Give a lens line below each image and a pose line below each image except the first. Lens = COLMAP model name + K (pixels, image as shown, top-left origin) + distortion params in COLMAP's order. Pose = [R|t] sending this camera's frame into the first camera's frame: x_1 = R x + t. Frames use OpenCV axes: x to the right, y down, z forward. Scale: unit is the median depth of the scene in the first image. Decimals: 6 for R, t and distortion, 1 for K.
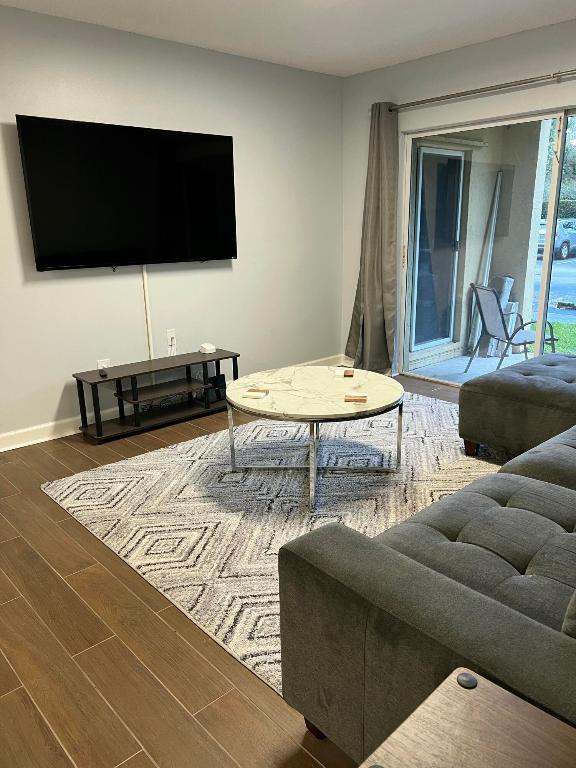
lens RADIAL K [[575.8, 0, 288.0], [0, 575.8, 384.0], [0, 0, 1]] dist [0.143525, -0.218124]
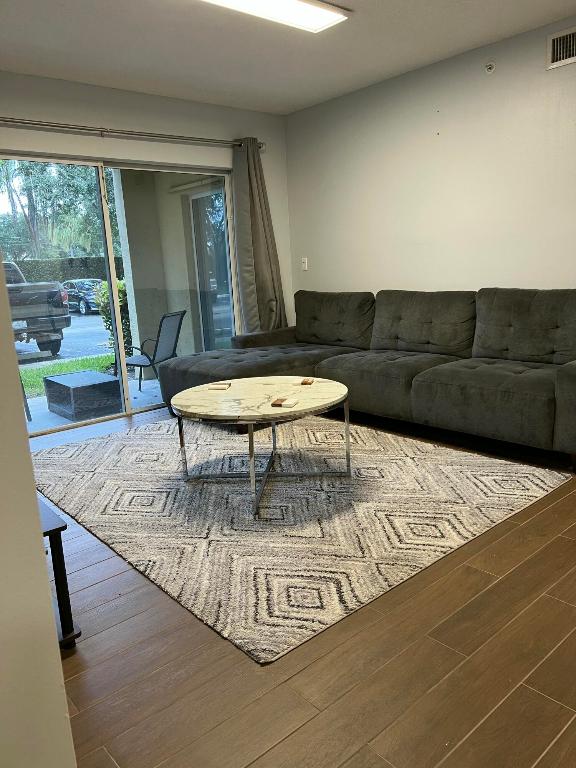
lens RADIAL K [[575.8, 0, 288.0], [0, 575.8, 384.0], [0, 0, 1]] dist [0.143525, -0.218124]
pose [[0.018611, -0.176512, 0.984122, -1.003143], [0.320416, 0.933433, 0.161361, -0.164819], [-0.947094, 0.312325, 0.073929, 0.936967]]
